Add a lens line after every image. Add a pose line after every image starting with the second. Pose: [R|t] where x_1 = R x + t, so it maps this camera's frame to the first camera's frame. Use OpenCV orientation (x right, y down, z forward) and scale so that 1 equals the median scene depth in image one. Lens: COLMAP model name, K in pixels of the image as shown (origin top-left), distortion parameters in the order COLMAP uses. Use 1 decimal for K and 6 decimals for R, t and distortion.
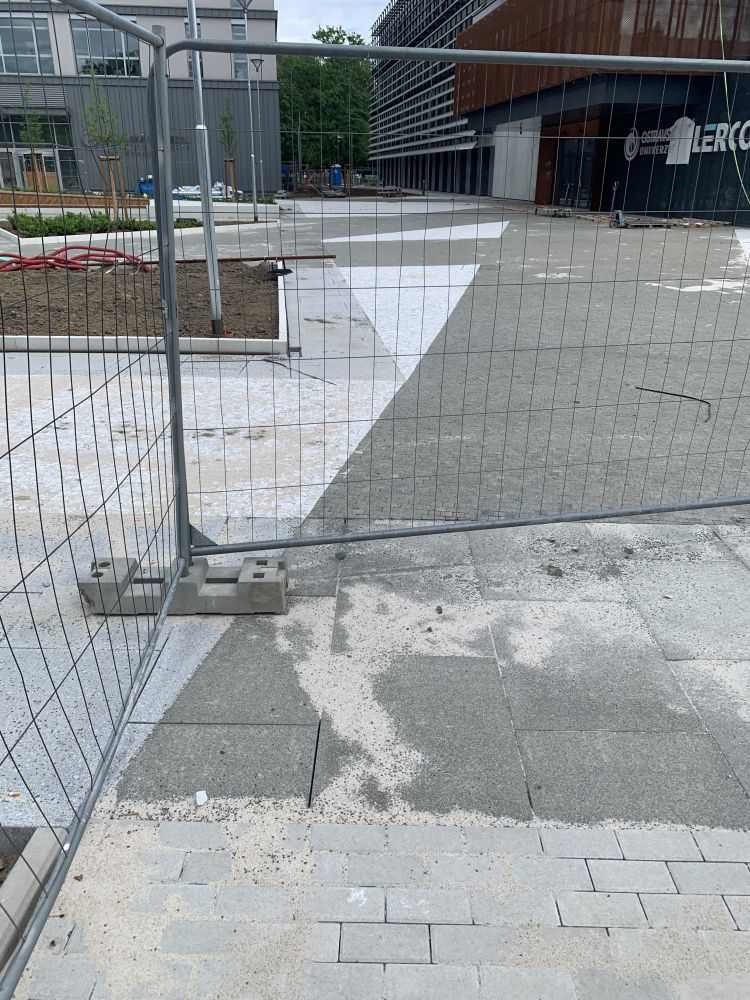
lens RADIAL K [[770.7, 0, 374.4], [0, 770.7, 488.2], [0, 0, 1]] dist [0.039312, -0.035916]
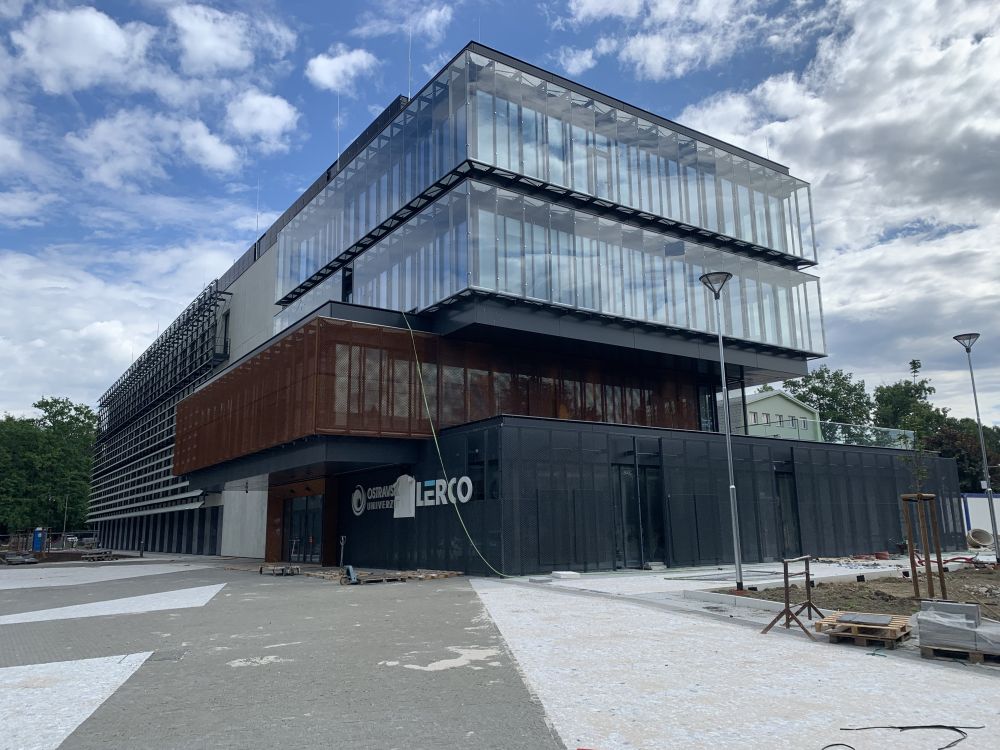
lens RADIAL K [[746.1, 0, 503.1], [0, 746.1, 377.5], [0, 0, 1]] dist [0.059664, -0.104813]
pose [[0.891839, 0.065834, 0.447537, 0.060269], [0.193122, 0.839244, -0.508305, -0.054396], [-0.409056, 0.539756, 0.735756, 0.142469]]
